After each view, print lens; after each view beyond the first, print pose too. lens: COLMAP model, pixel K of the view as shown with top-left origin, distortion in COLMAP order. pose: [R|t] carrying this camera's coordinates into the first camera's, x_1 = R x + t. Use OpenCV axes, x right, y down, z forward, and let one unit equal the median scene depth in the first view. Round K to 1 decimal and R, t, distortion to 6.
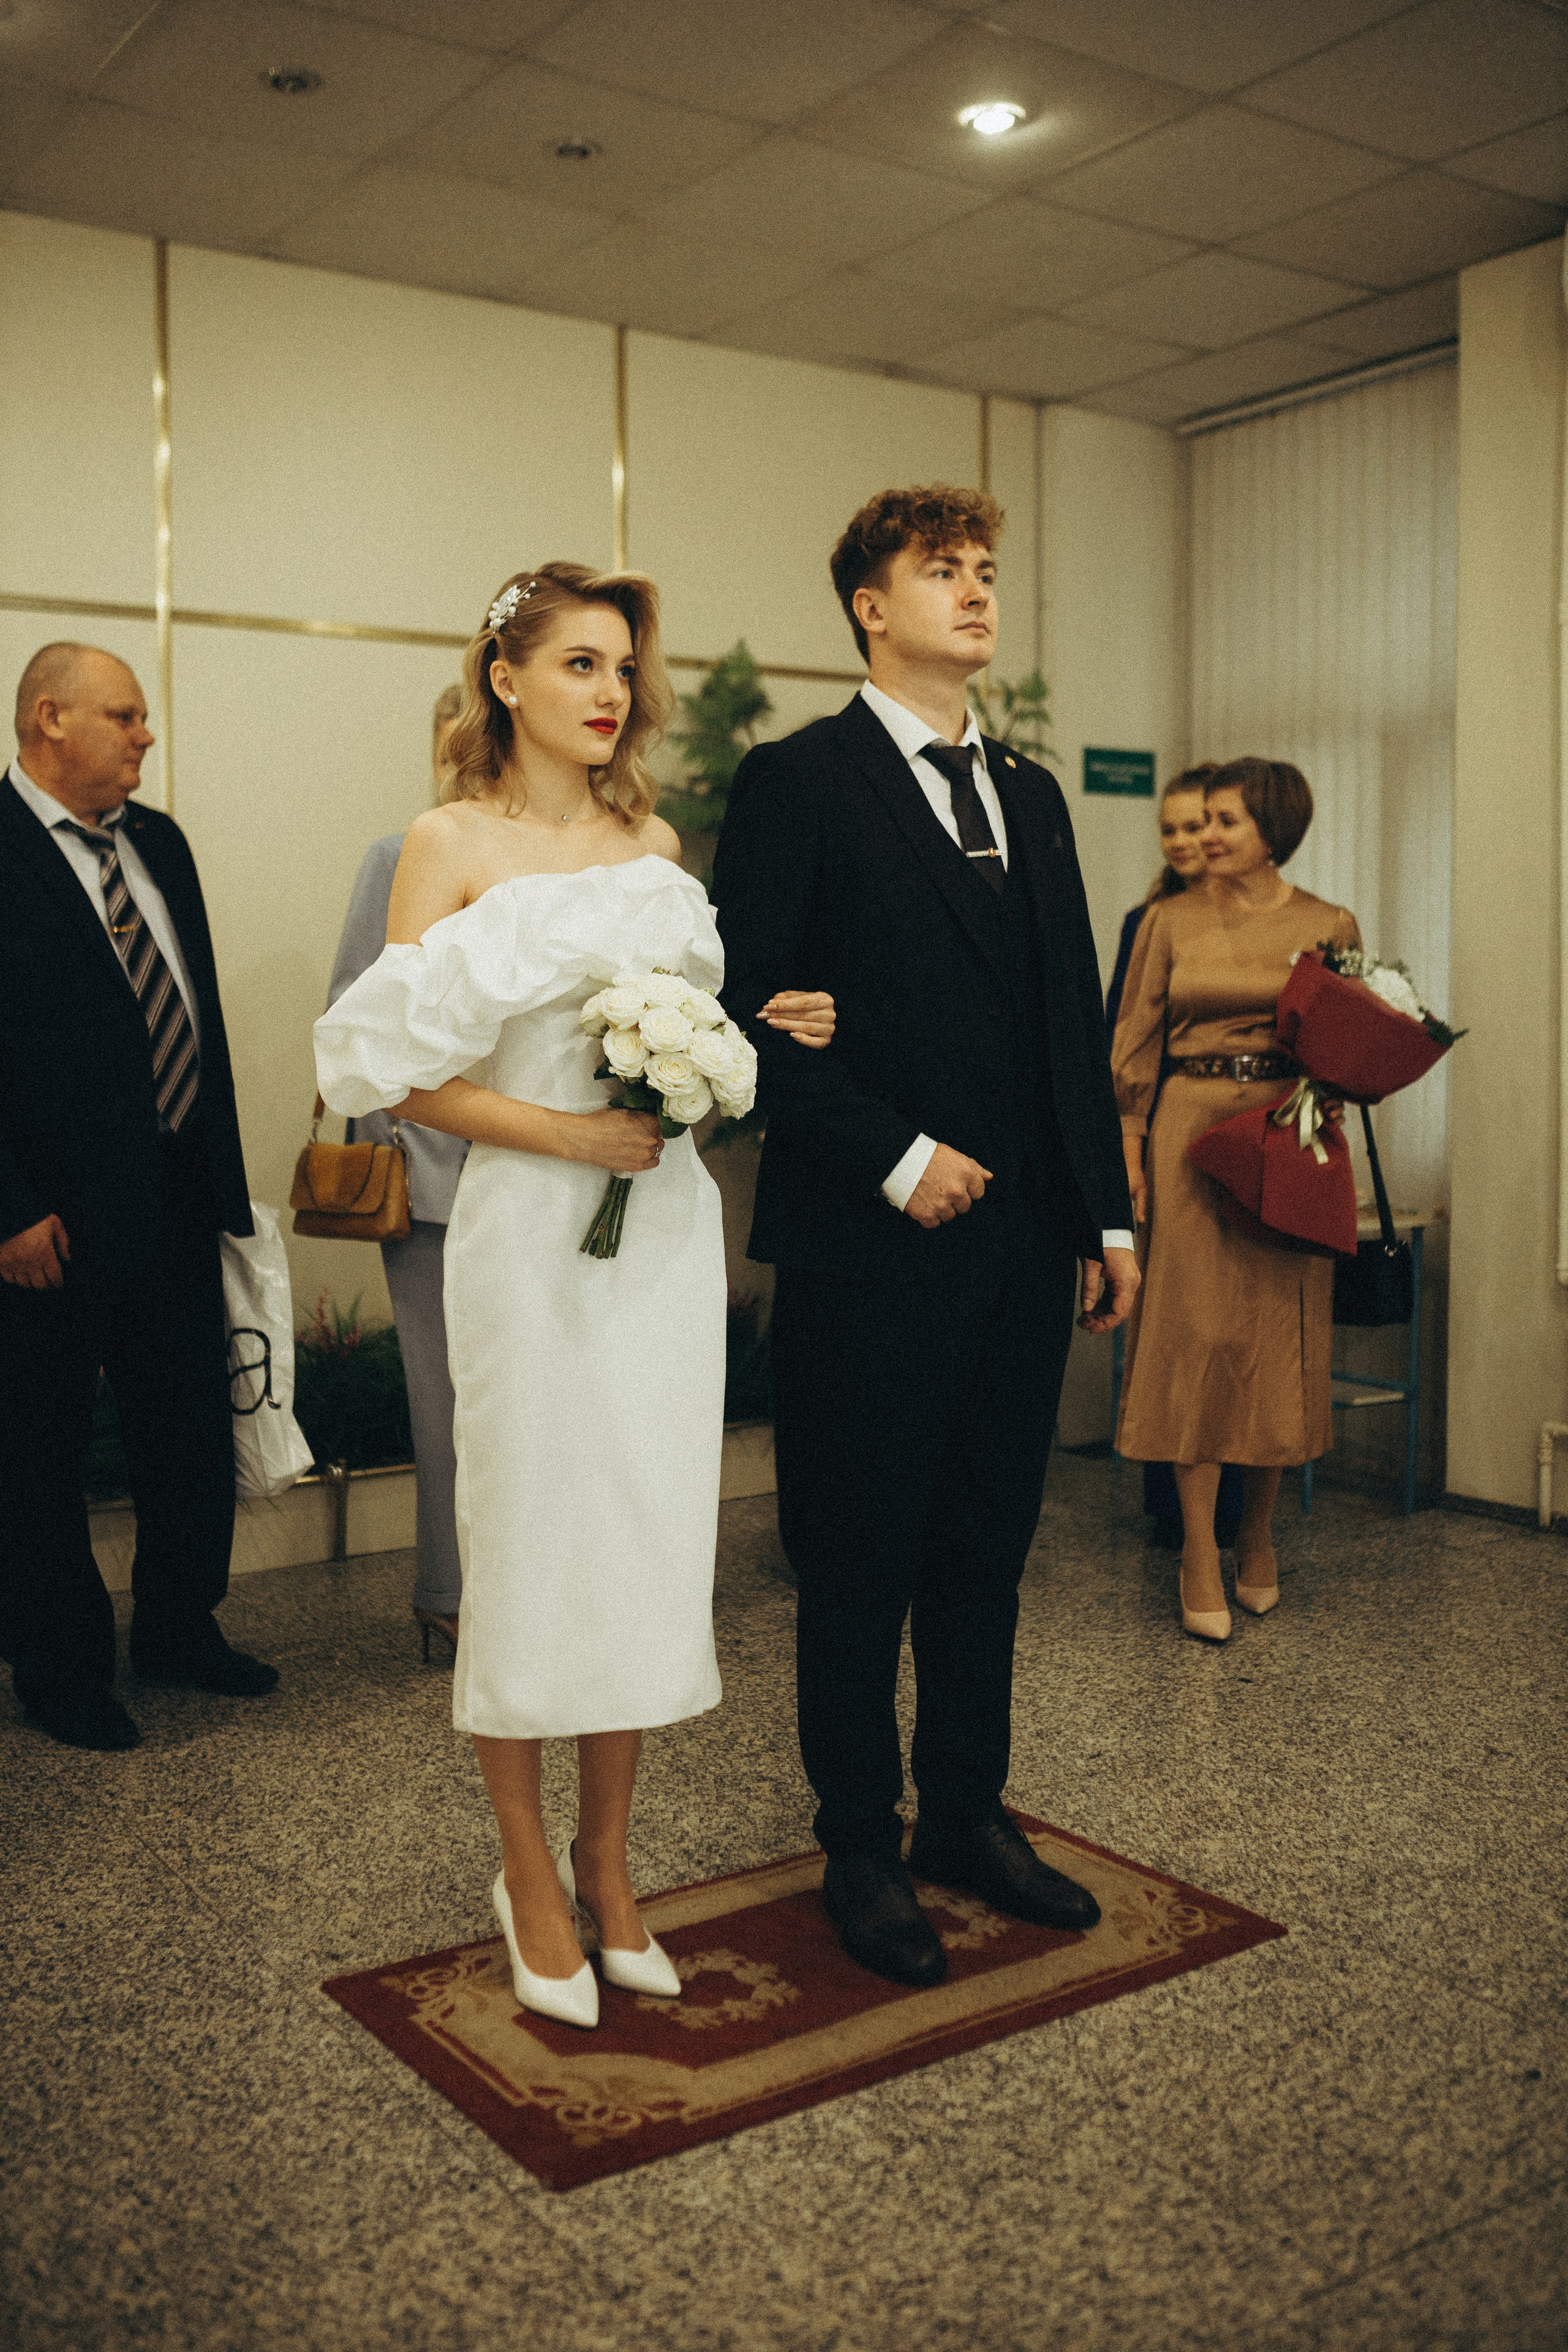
lens RADIAL K [[2267.0, 0, 788.5], [0, 2267.0, 1181.0], [0, 0, 1]] dist [-0.023169, 0.000000]
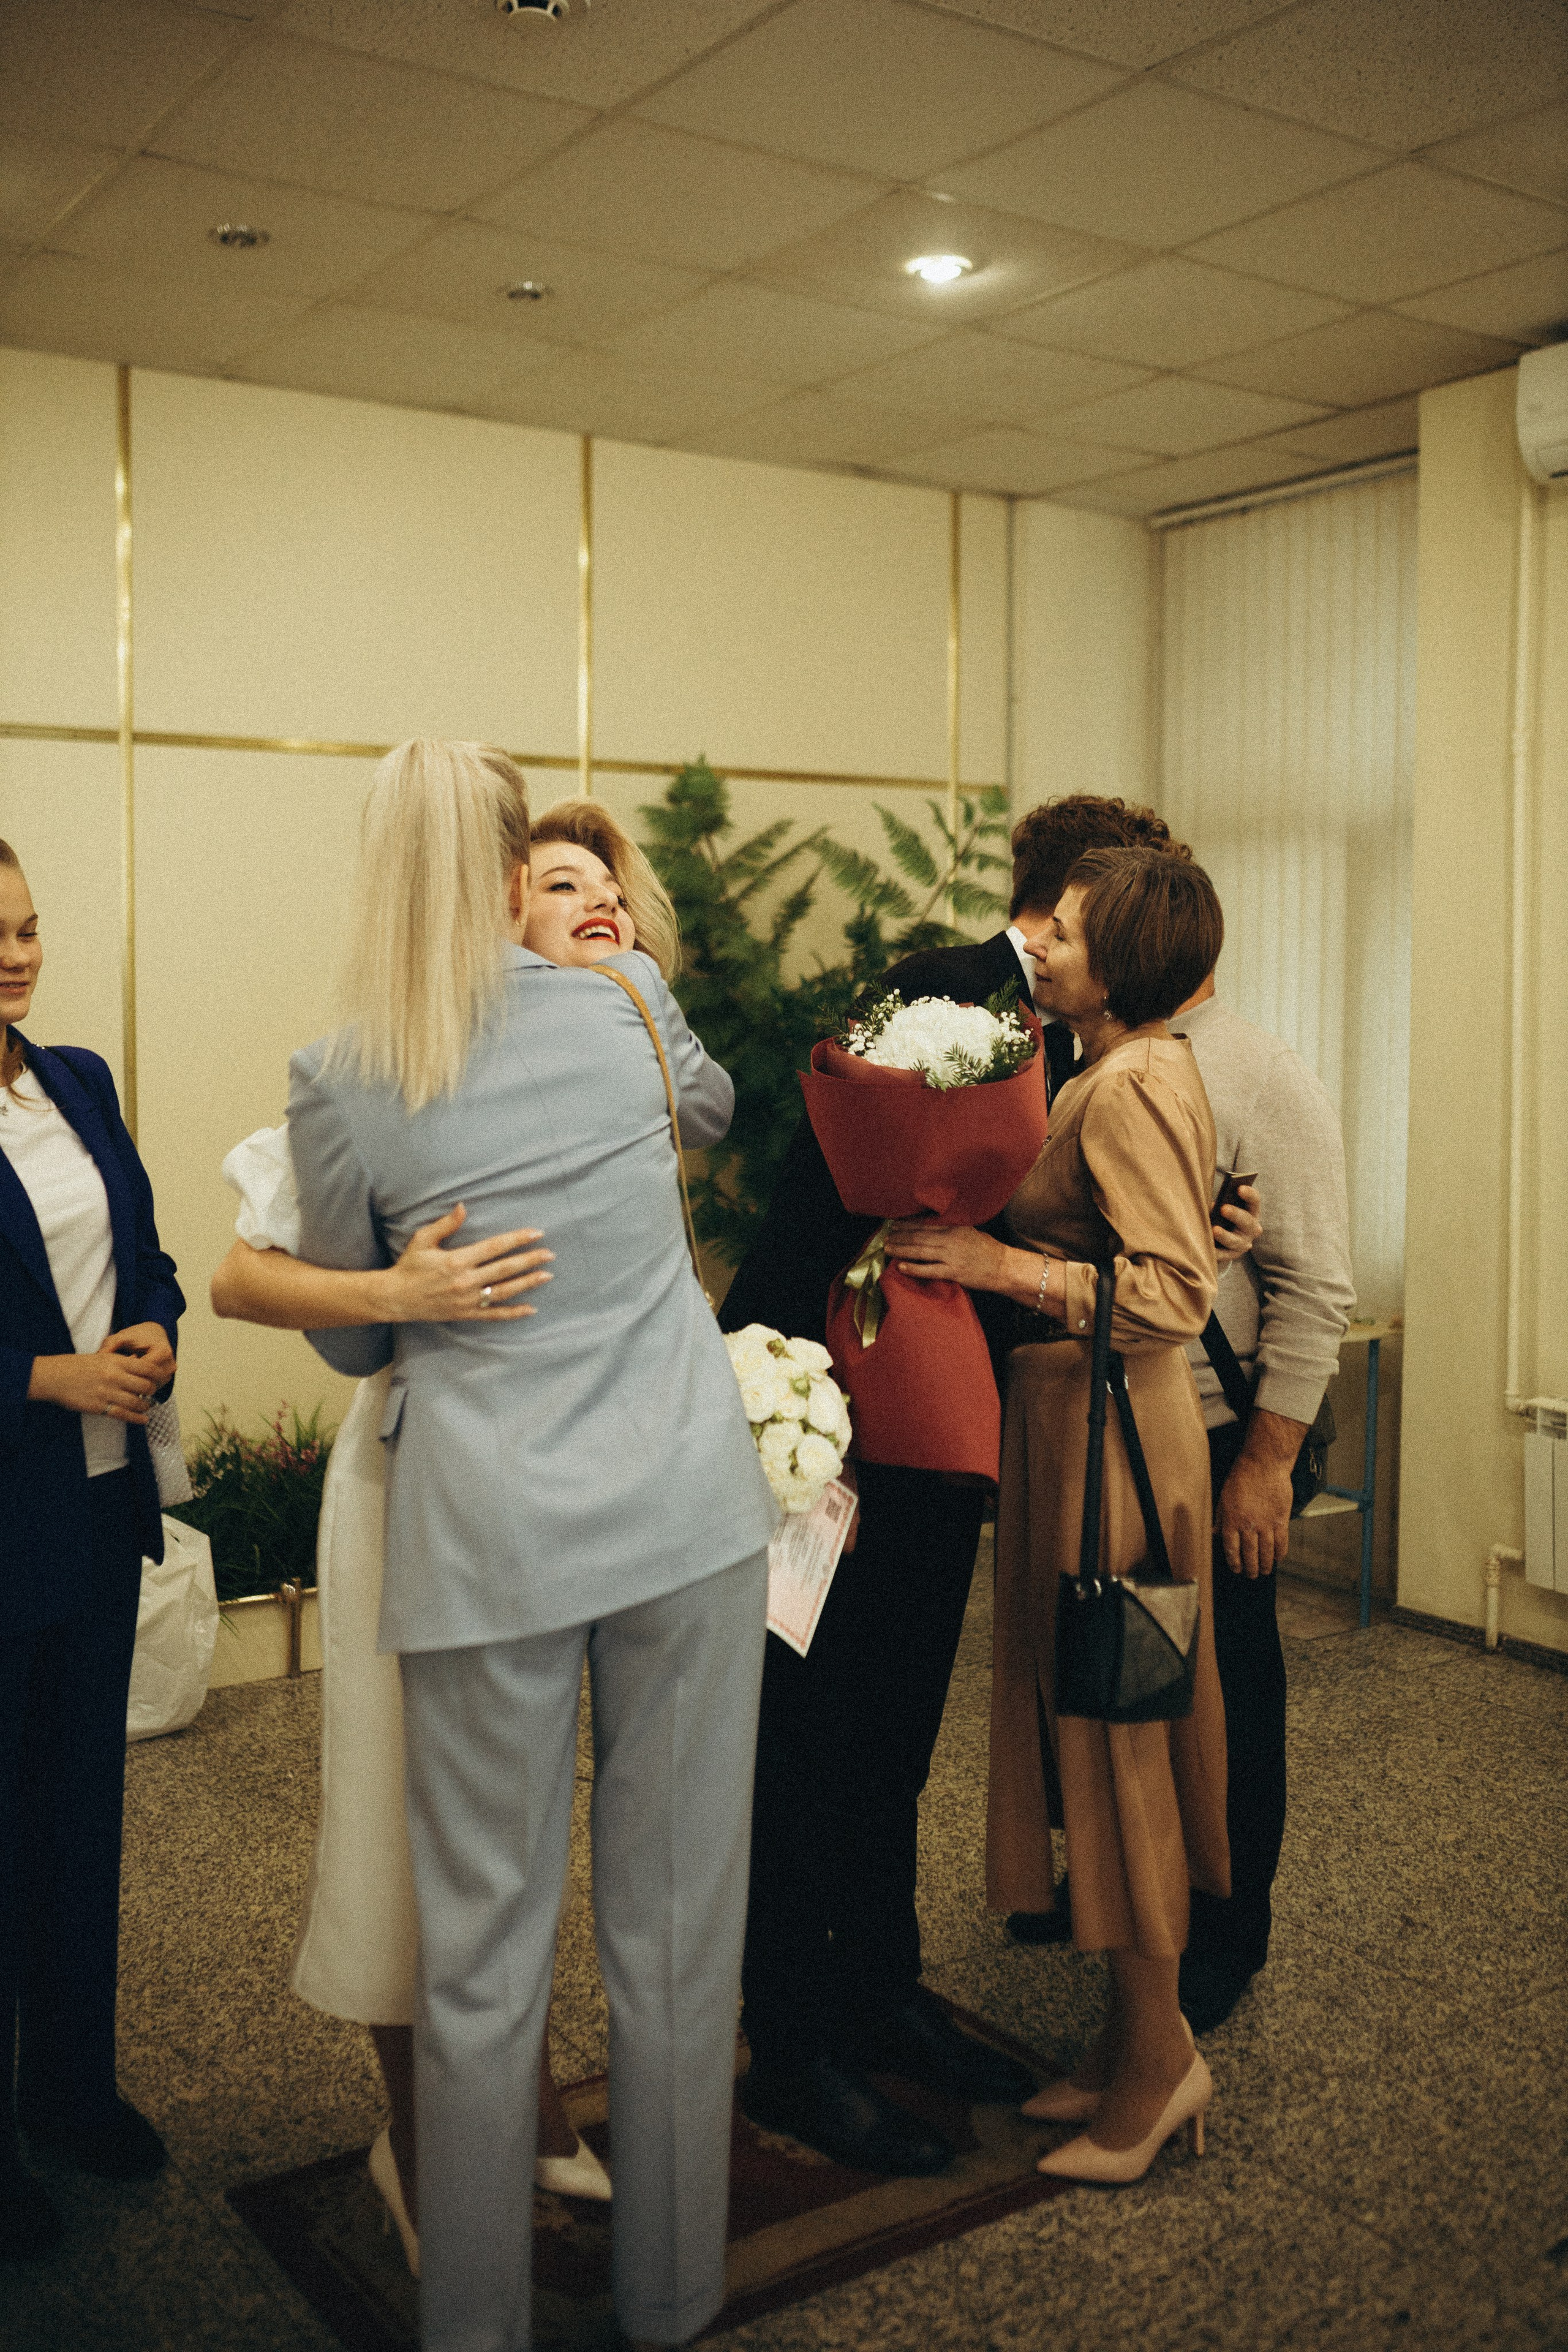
lens RADIAL K [[2267.0, 0, 784.7], [0, 2267.0, 1182.6], [0, 0, 1]] dist [-0.023169, 0.000000]
pose [[0.999923, 0.006724, -0.010466, 0.045290], [-0.006640, 0.999946, 0.008048, -0.093832], [0.010520, -0.007978, 0.999913, -0.011479]]
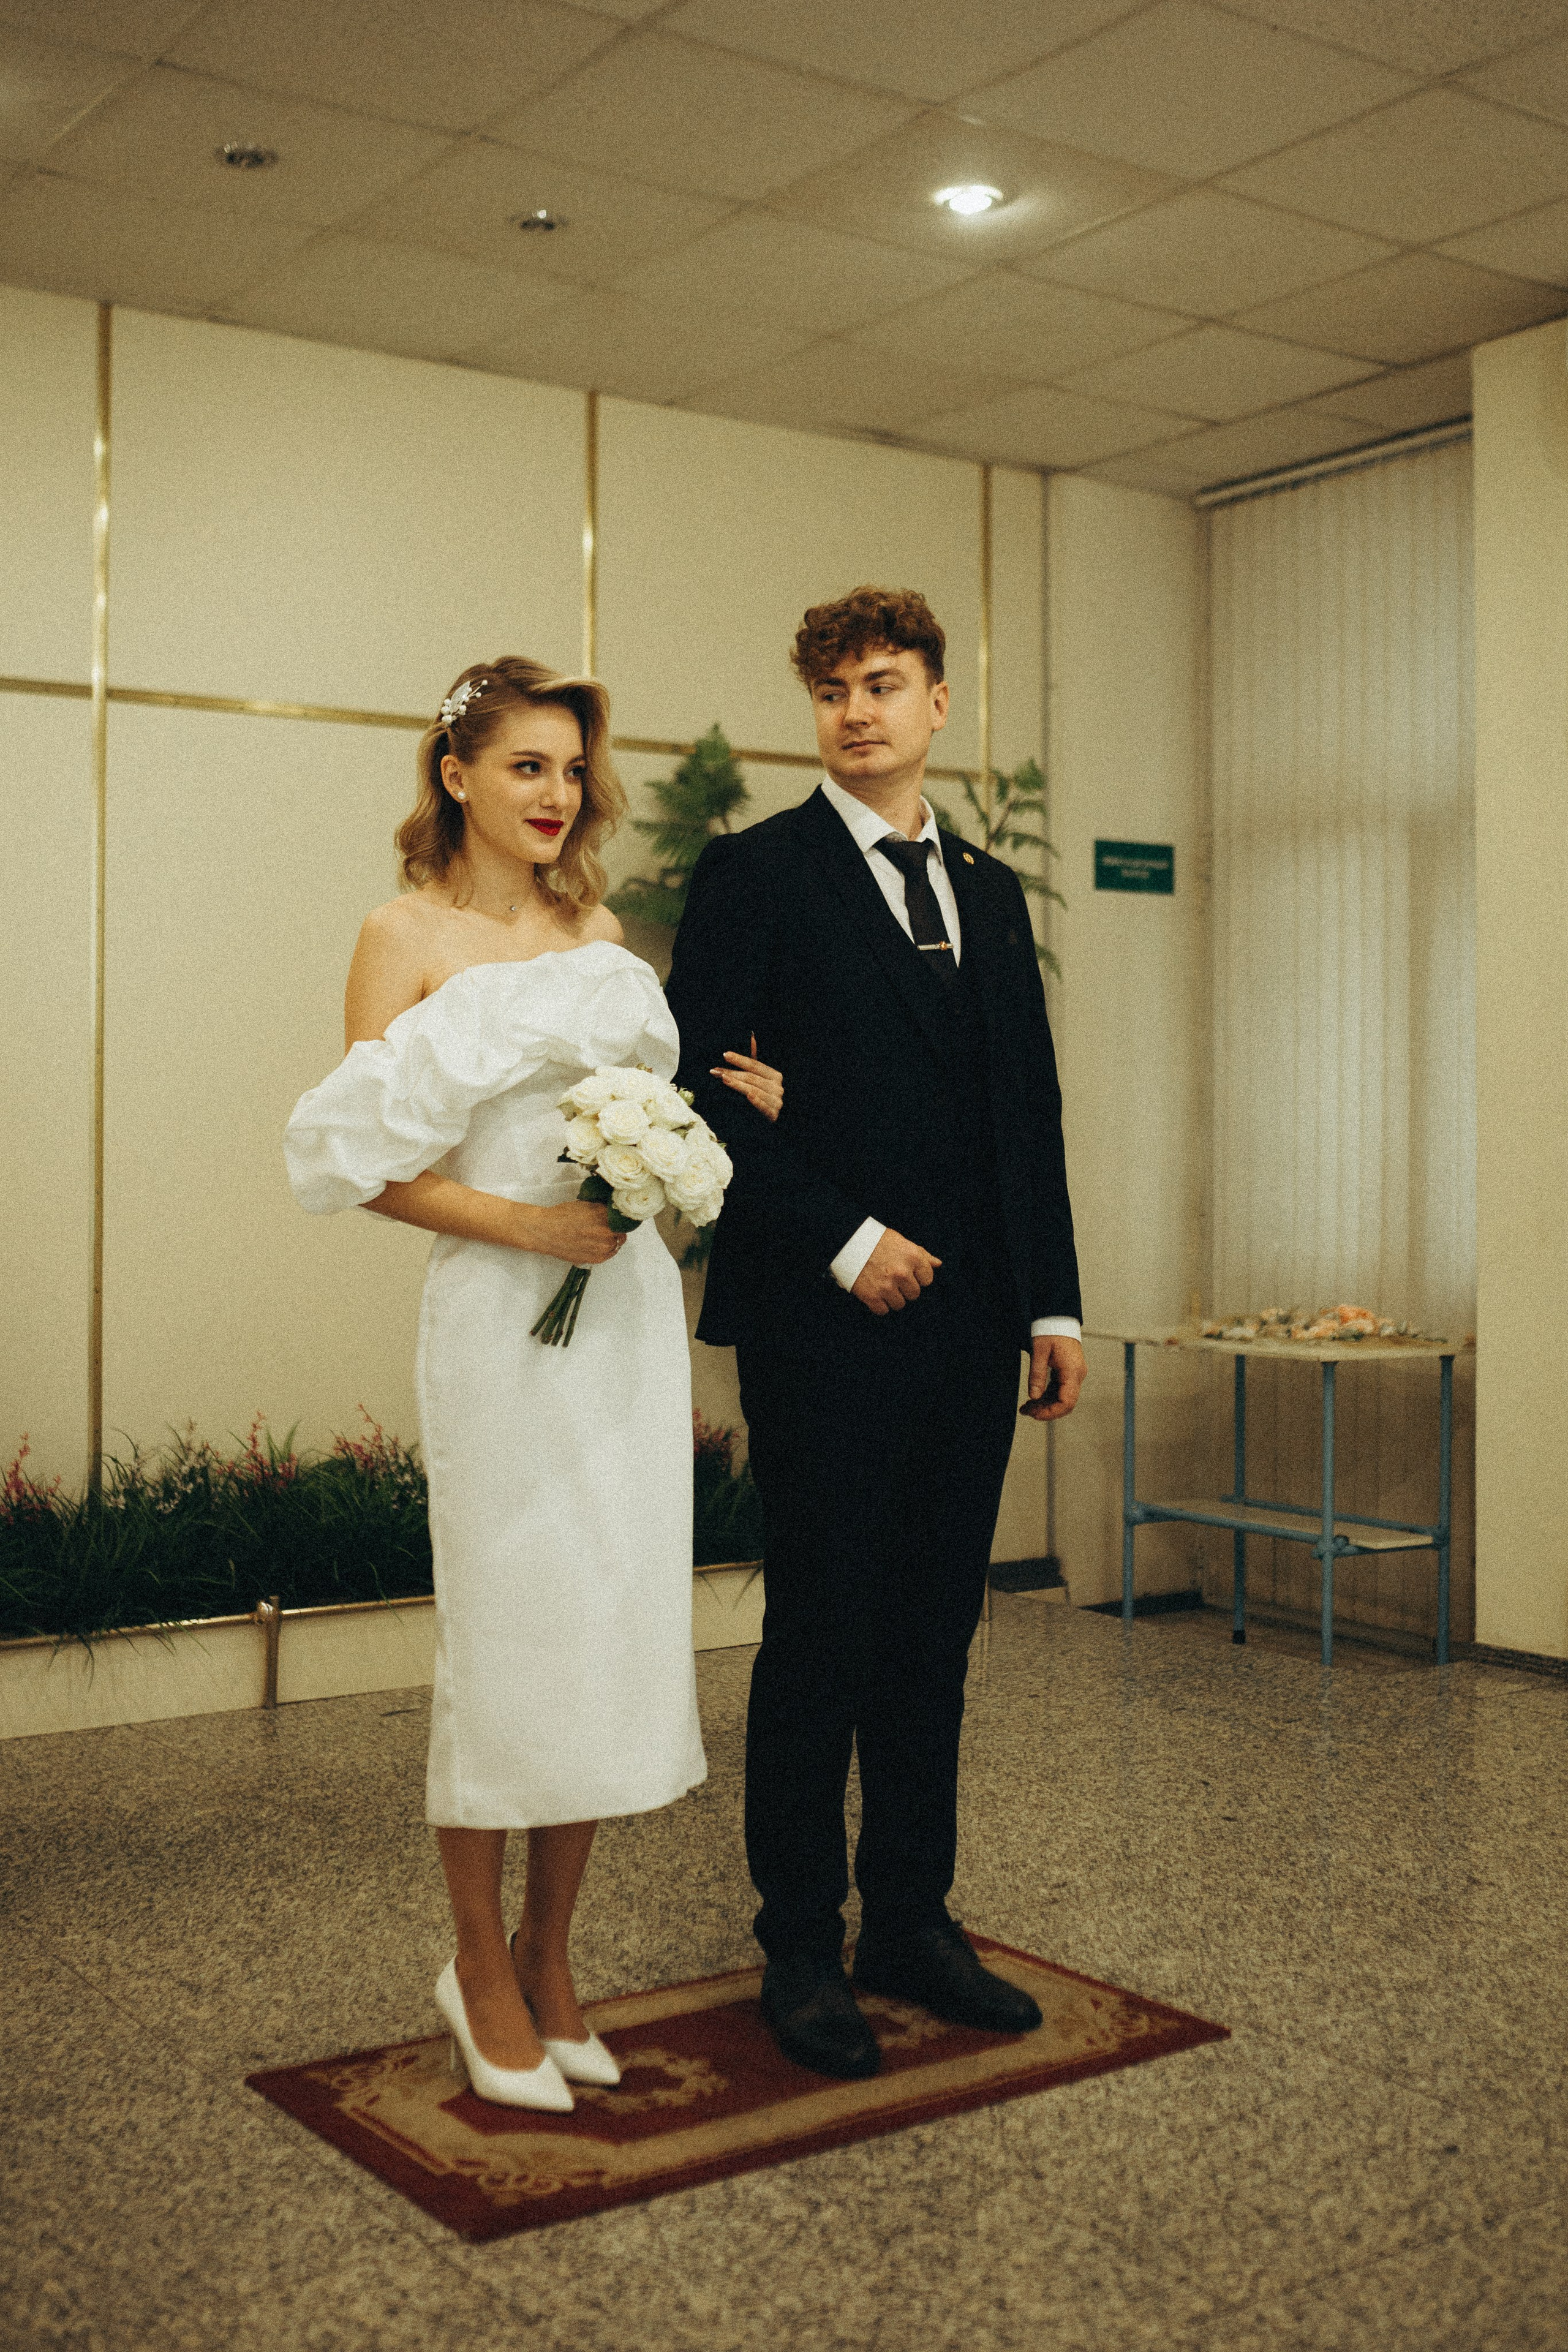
lens RADIAL K [[2708.3, 0, 873.1], [0, 2708.3, 1167.0], [0, 0, 1]] dist [-0.021492, 0.000000]
pose [[0.999749, 0.005052, 0.021810, 0.033341], [-0.003589, 0.997773, -0.066598, 0.030363], [-0.022098, 0.066503, 0.997541, -0.175298]]
